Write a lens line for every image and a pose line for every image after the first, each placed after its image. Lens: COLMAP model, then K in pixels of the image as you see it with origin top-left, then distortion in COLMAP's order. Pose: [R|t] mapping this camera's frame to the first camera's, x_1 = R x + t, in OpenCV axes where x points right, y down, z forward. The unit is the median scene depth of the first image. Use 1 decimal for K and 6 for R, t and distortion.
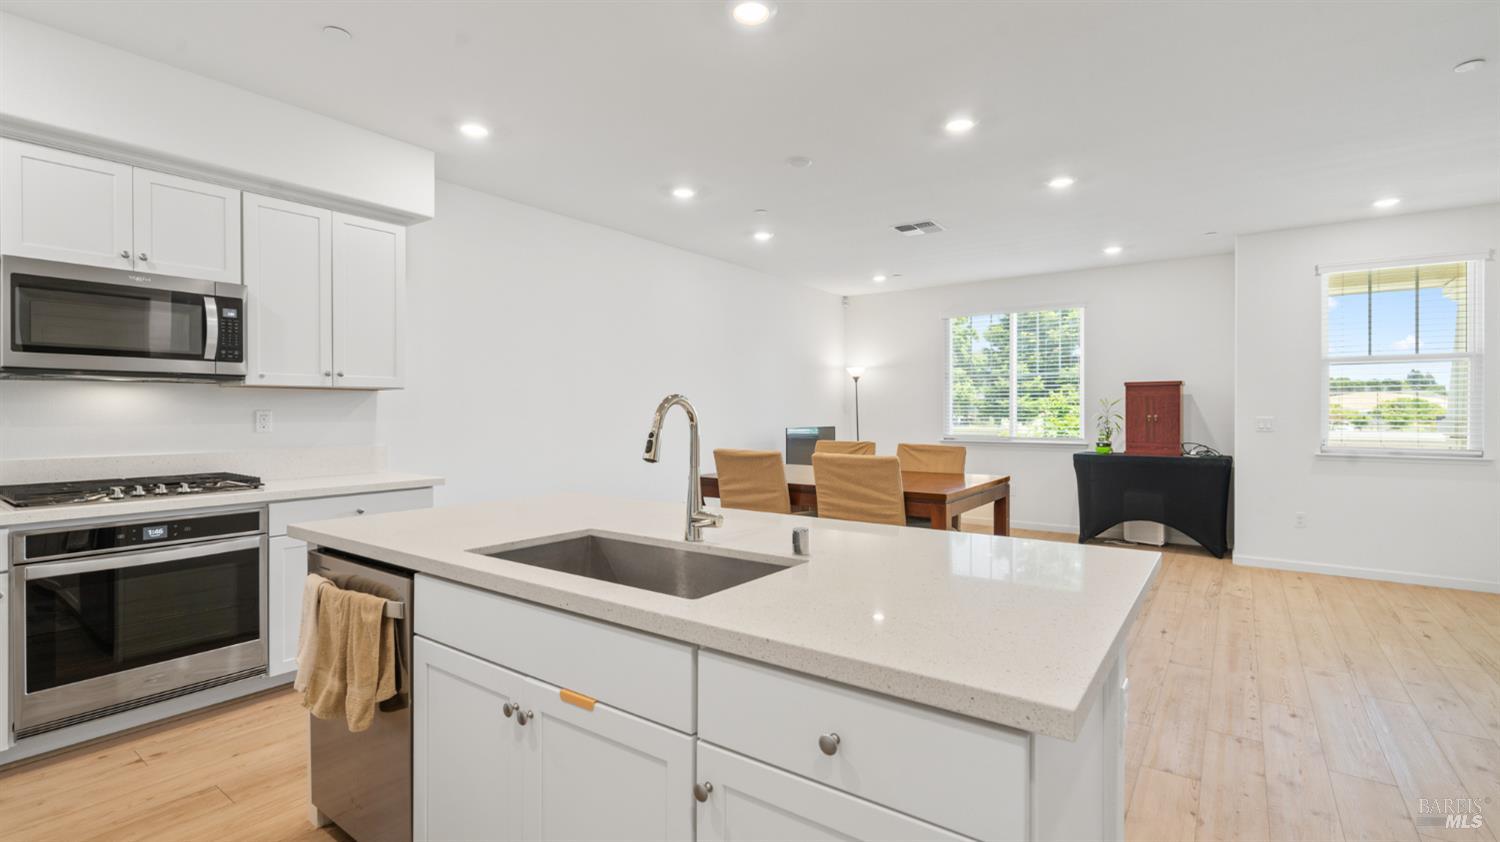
lens RADIAL K [[676.0, 0, 748.8], [0, 676.0, 413.0], [0, 0, 1]] dist [-0.000068, 0.000468]
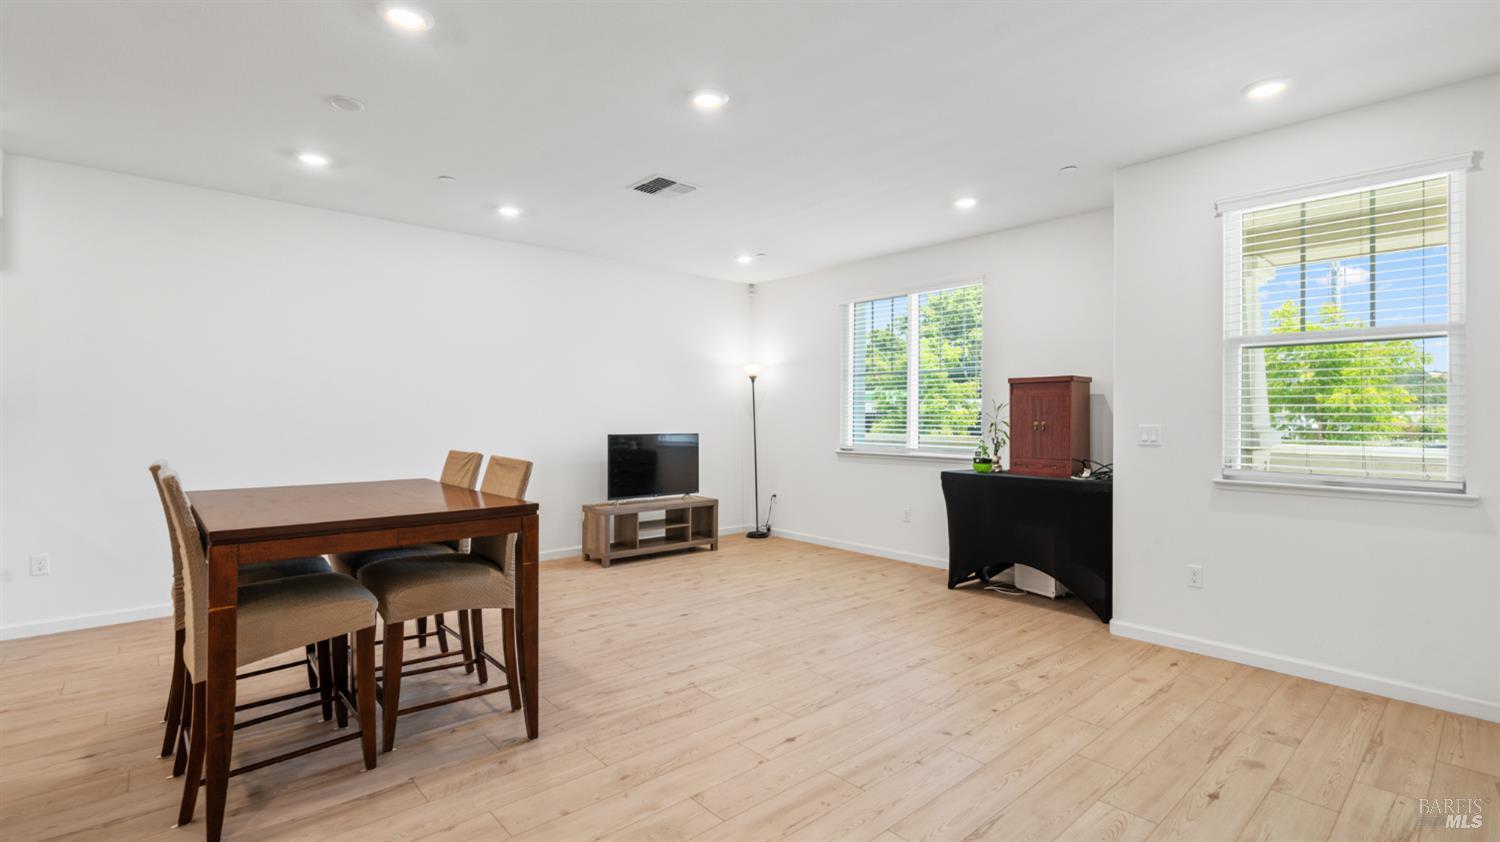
lens RADIAL K [[679.9, 0, 746.9], [0, 679.9, 408.6], [0, 0, 1]] dist [-0.000360, 0.000478]
pose [[0.975845, 0.000850, -0.218463, 0.947682], [-0.004103, 0.999887, -0.014439, 0.001442], [0.218426, 0.014987, 0.975738, 0.420343]]
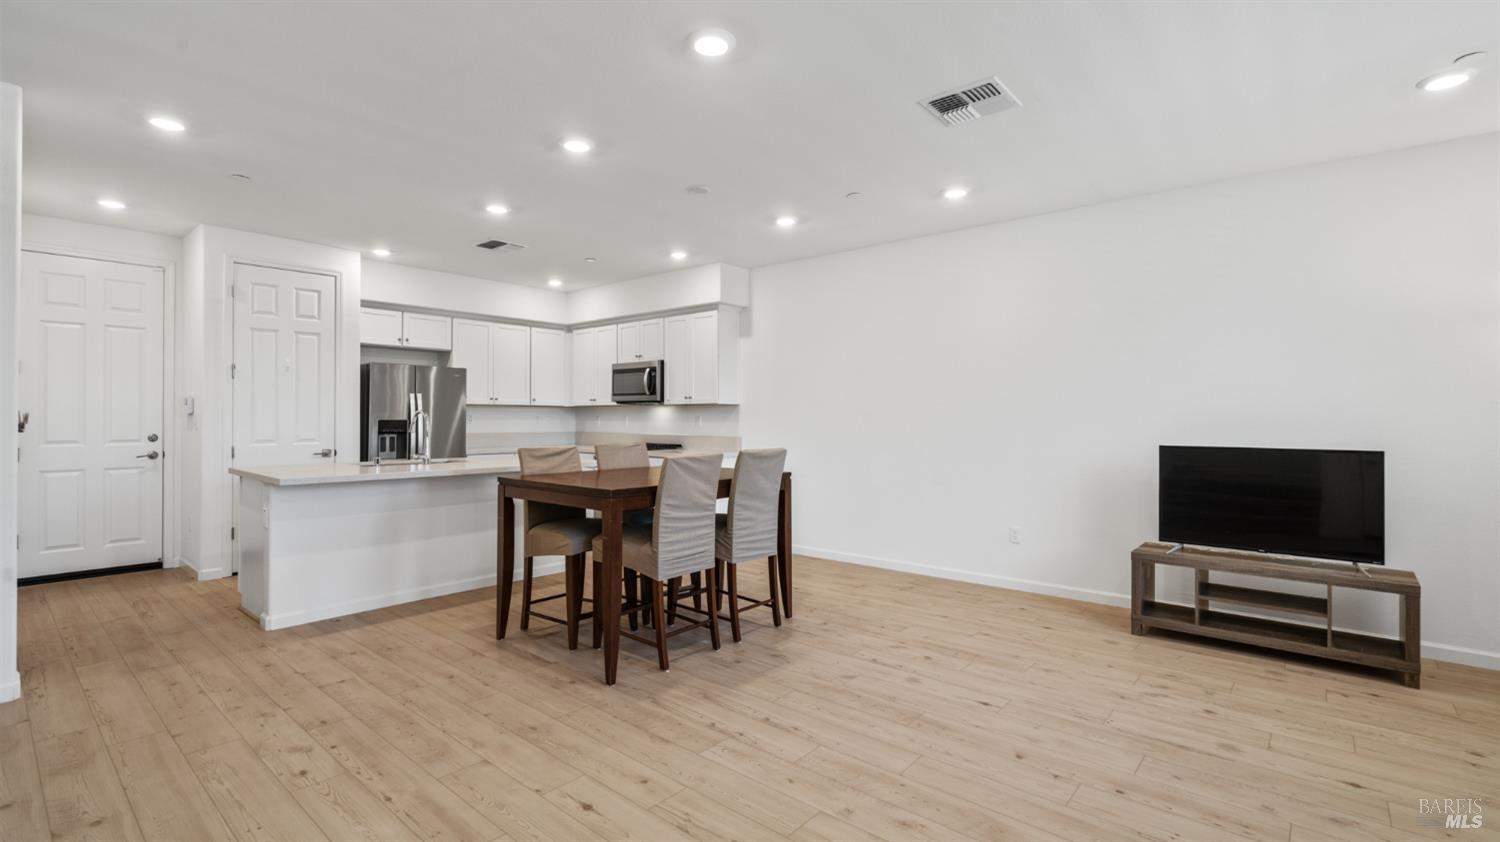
lens RADIAL K [[676.0, 0, 748.8], [0, 676.0, 413.0], [0, 0, 1]] dist [-0.000068, 0.000468]
pose [[-0.086498, -0.006361, -0.996232, 1.532479], [-0.004443, 0.999972, -0.005999, -0.001504], [0.996242, 0.003907, -0.086524, 1.554741]]
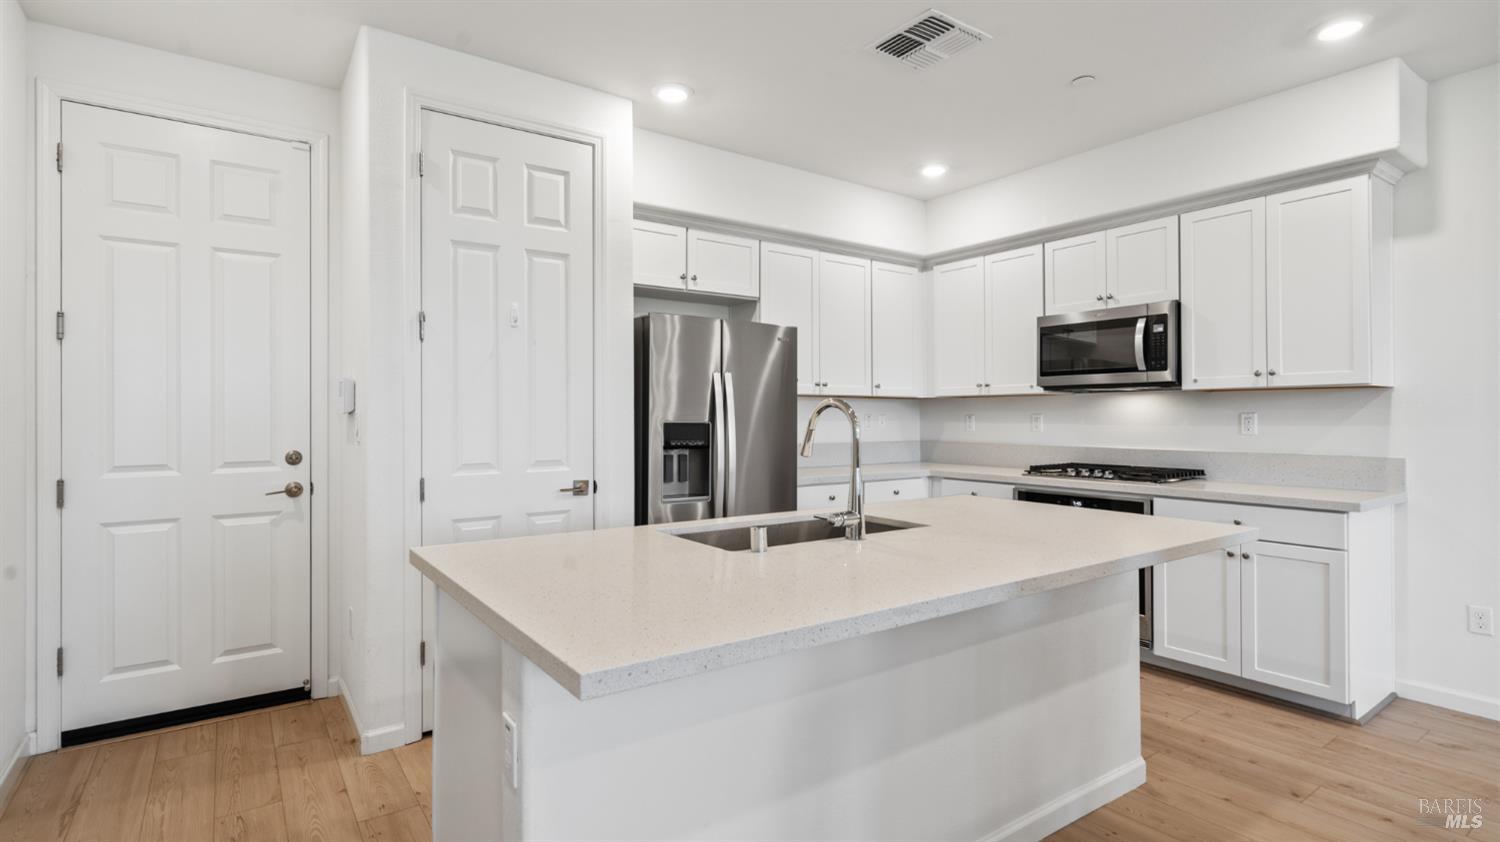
lens RADIAL K [[733.3, 0, 750.0], [0, 733.3, 411.9], [0, 0, 1]] dist [0.000595, 0.000501]
pose [[-0.317720, -0.003520, -0.948178, 0.642707], [-0.000455, 0.999994, -0.003560, -0.001520], [0.948184, -0.000699, -0.317720, 0.753385]]
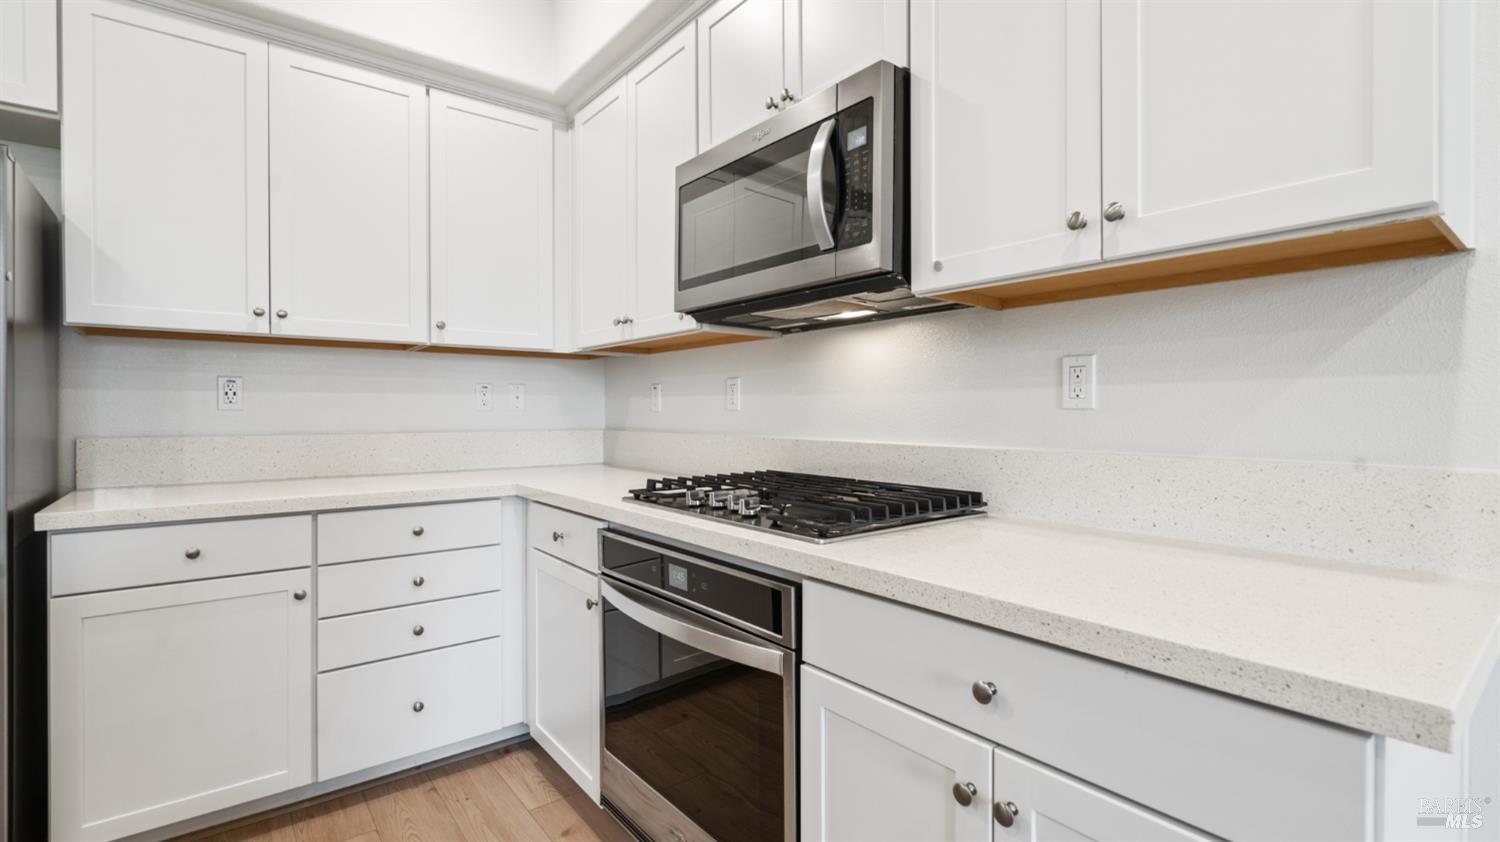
lens RADIAL K [[686.5, 0, 753.7], [0, 686.5, 416.6], [0, 0, 1]] dist [-0.001157, -0.000065]
pose [[-0.269187, 0.010252, -0.963033, -0.310238], [-0.000482, 0.999942, 0.010779, 0.033903], [0.963088, 0.003366, -0.269167, 1.078783]]
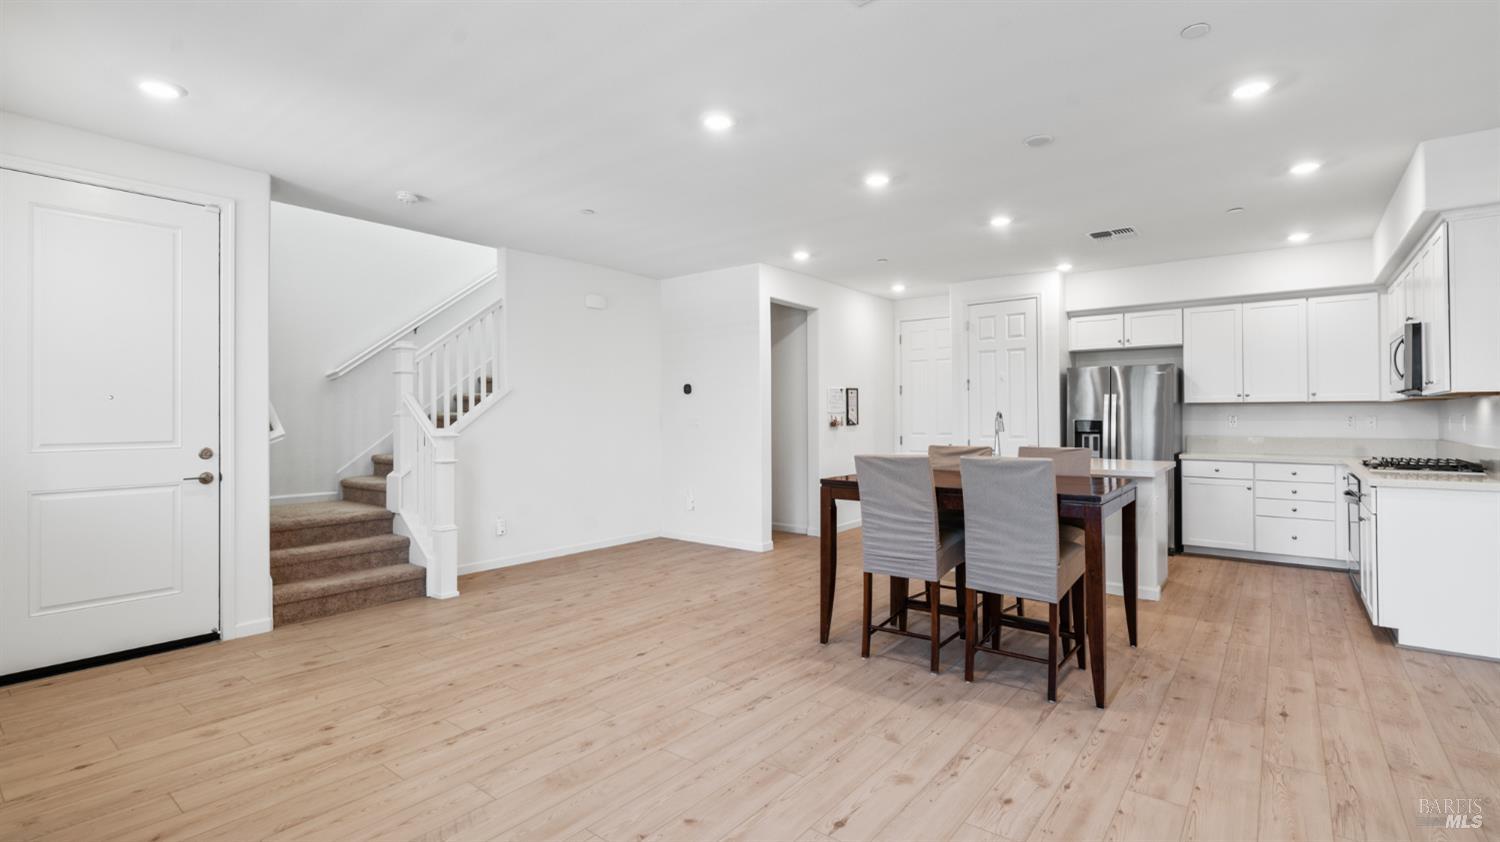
lens RADIAL K [[679.9, 0, 746.9], [0, 679.9, 408.6], [0, 0, 1]] dist [-0.000360, 0.000478]
pose [[-0.999124, 0.002518, 0.041772, 0.564679], [0.002018, 0.999926, -0.012010, -0.002149], [-0.041799, -0.011916, -0.999055, 2.538282]]
